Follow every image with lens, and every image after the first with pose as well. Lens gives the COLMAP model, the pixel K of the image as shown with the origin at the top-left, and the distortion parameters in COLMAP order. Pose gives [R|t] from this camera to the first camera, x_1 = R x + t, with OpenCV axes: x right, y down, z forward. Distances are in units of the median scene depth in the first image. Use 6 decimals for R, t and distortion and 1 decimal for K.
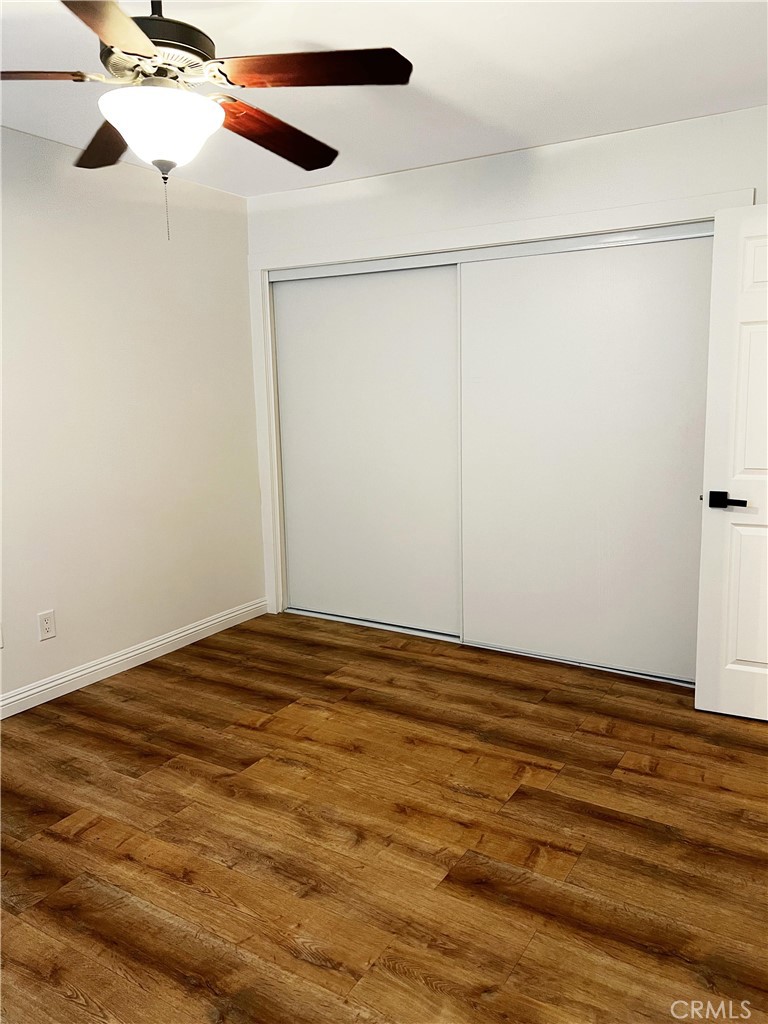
lens RADIAL K [[763.9, 0, 383.1], [0, 763.9, 515.3], [0, 0, 1]] dist [0.043048, -0.064189]
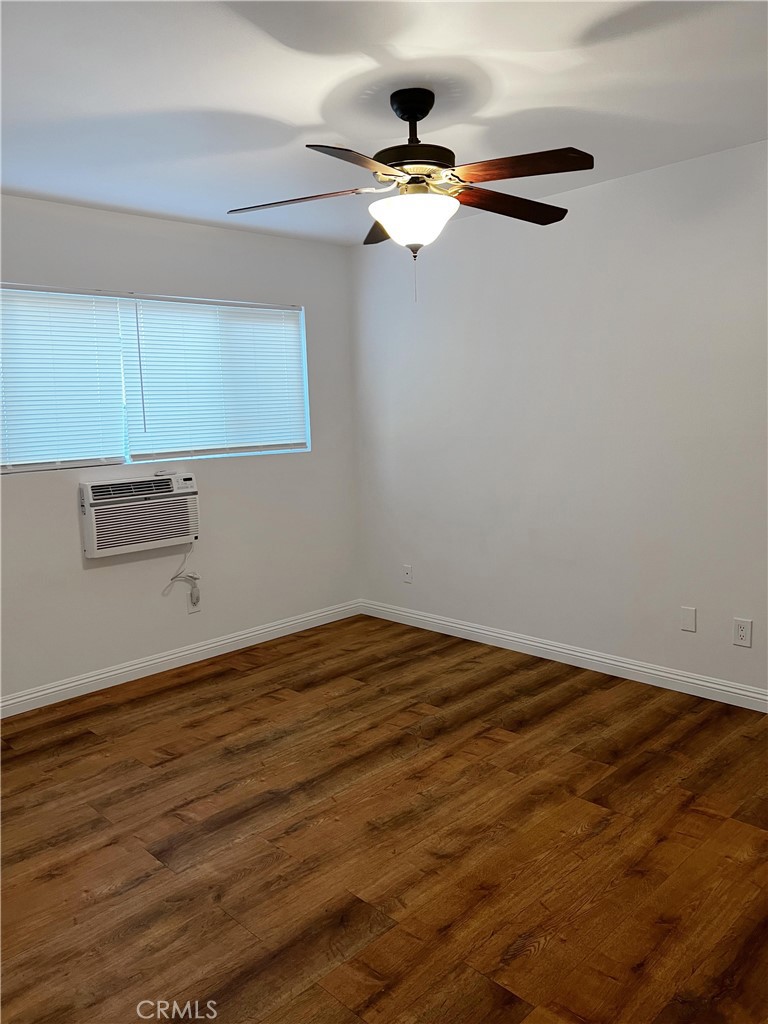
lens RADIAL K [[763.9, 0, 383.1], [0, 763.9, 515.3], [0, 0, 1]] dist [0.043048, -0.064189]
pose [[-0.232908, 0.159831, -0.959275, 0.871606], [-0.125393, 0.973232, 0.192601, -0.201058], [0.964381, 0.165145, -0.206632, 1.039328]]
